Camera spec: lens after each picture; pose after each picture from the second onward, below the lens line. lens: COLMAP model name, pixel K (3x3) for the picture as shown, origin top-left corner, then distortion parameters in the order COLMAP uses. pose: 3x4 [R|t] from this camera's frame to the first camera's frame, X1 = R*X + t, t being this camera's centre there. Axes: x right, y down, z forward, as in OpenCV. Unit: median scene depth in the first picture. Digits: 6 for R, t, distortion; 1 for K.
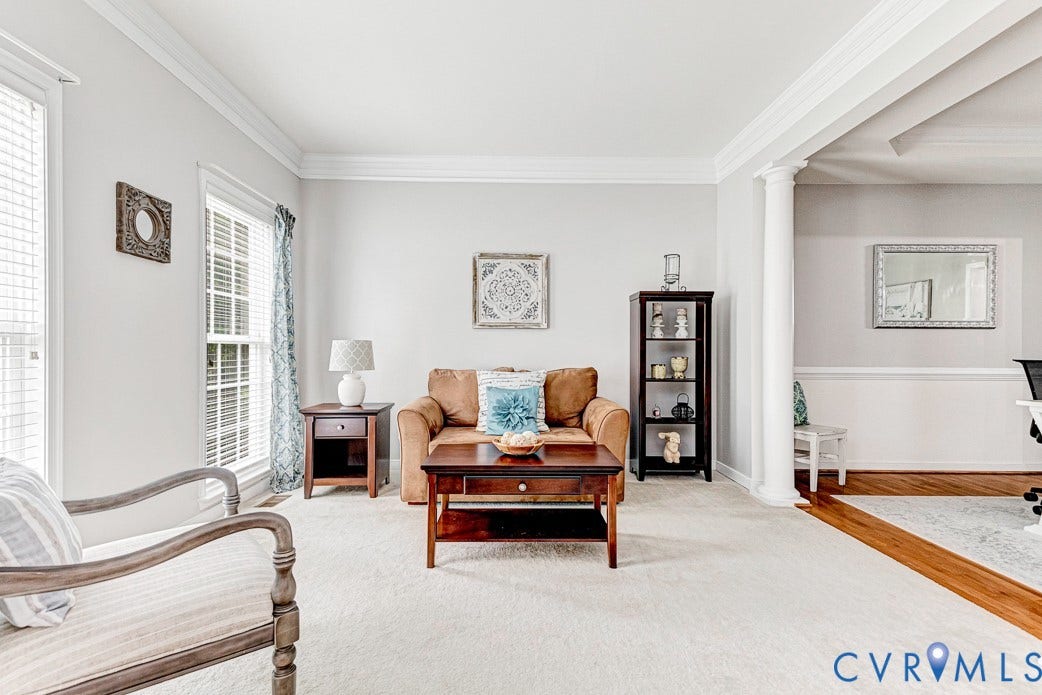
lens RADIAL K [[489.3, 0, 531.5], [0, 489.3, 347.6], [0, 0, 1]] dist [0.015102, -0.001155]
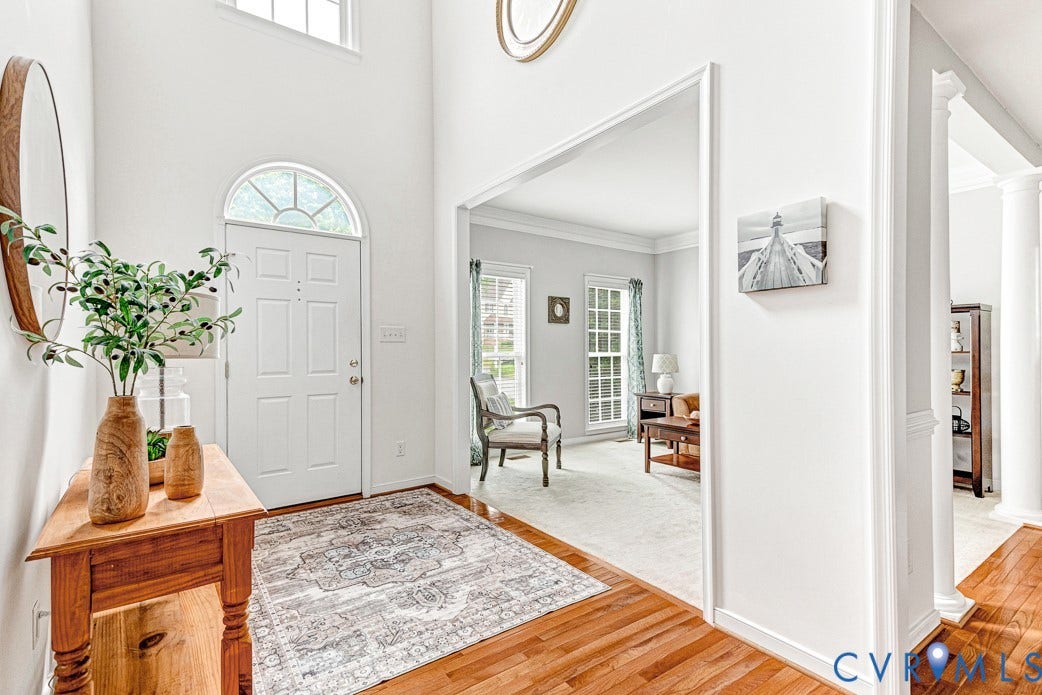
lens RADIAL K [[489.3, 0, 511.2], [0, 489.3, 352.9], [0, 0, 1]] dist [0.015102, -0.001155]
pose [[0.539370, -0.003370, -0.842062, 0.919714], [0.010703, 0.999939, 0.002853, -0.036123], [0.842001, -0.010551, 0.539373, -0.414474]]
